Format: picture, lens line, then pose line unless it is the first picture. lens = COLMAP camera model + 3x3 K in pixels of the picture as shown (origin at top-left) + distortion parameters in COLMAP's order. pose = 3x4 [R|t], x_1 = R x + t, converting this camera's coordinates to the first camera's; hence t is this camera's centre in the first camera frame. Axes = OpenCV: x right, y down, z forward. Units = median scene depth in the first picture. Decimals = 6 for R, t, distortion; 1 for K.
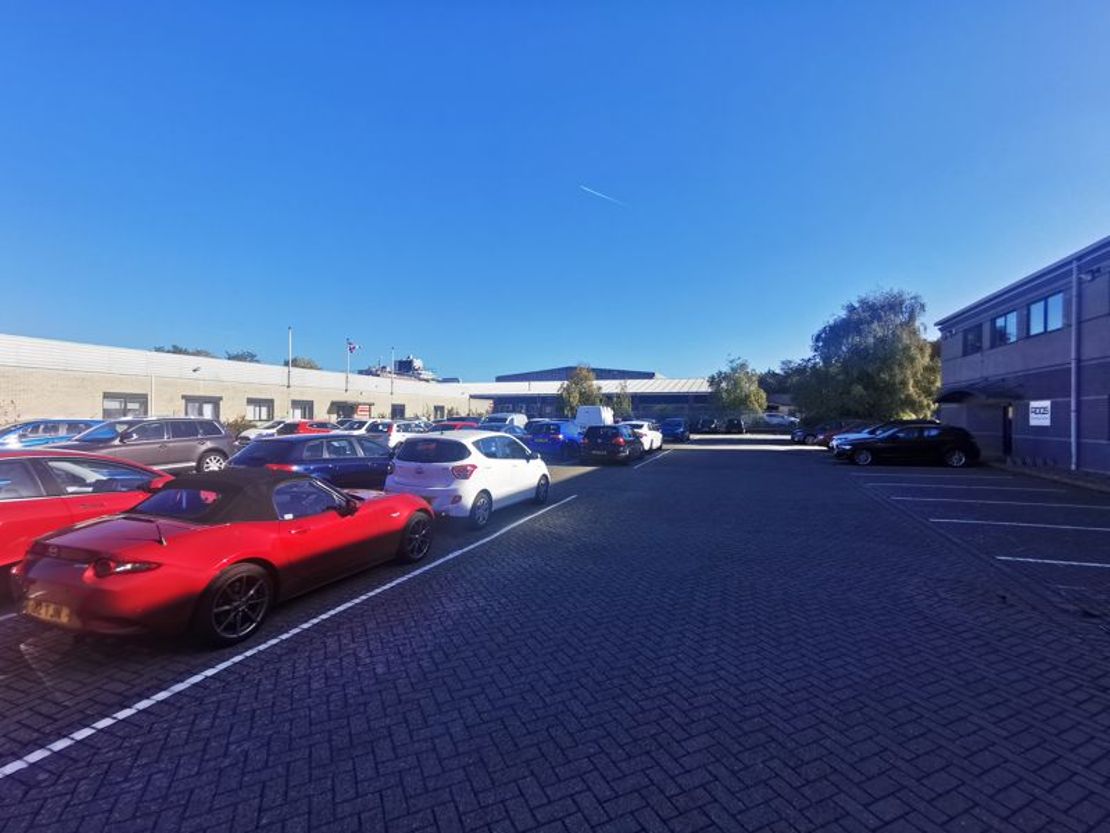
lens RADIAL K [[512.4, 0, 547.7], [0, 512.4, 415.6], [0, 0, 1]] dist [-0.010150, 0.016935]
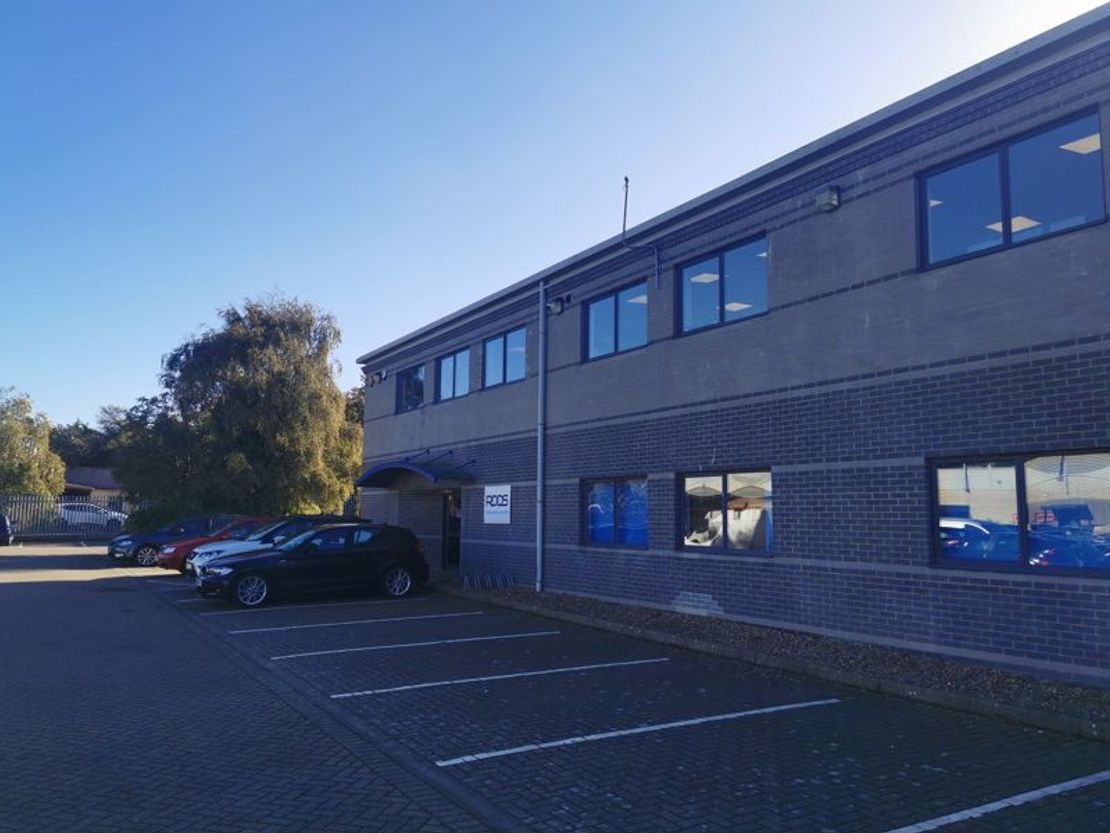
lens RADIAL K [[852.5, 0, 555.0], [0, 852.5, 416.5], [0, 0, 1]] dist [0.061294, -0.079724]
pose [[0.610183, 0.094040, 0.786659, 0.080760], [-0.008877, 0.993679, -0.111903, 0.002841], [-0.792211, 0.061299, 0.607161, 0.163404]]
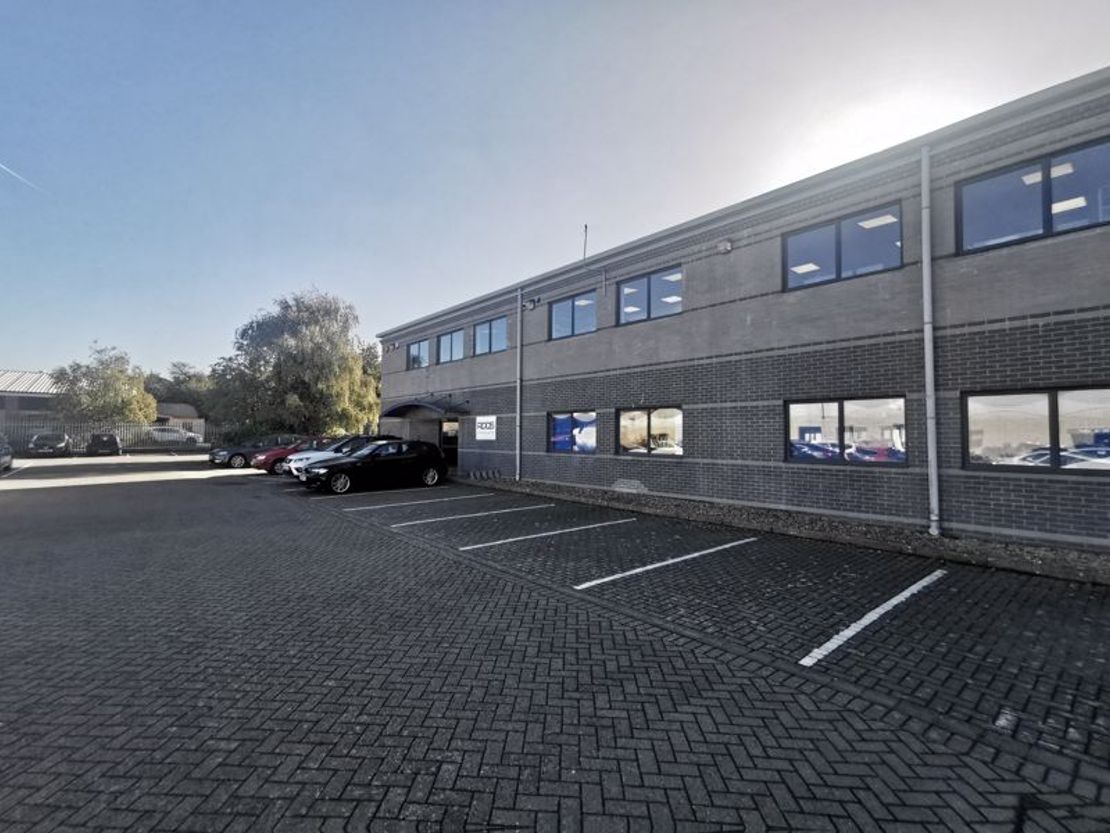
lens RADIAL K [[512.4, 0, 547.7], [0, 512.4, 415.6], [0, 0, 1]] dist [-0.010150, 0.016935]
pose [[0.466678, 0.032966, 0.883813, 0.050627], [-0.005418, 0.999393, -0.034416, 0.003216], [-0.884411, 0.011273, 0.466573, 0.235743]]
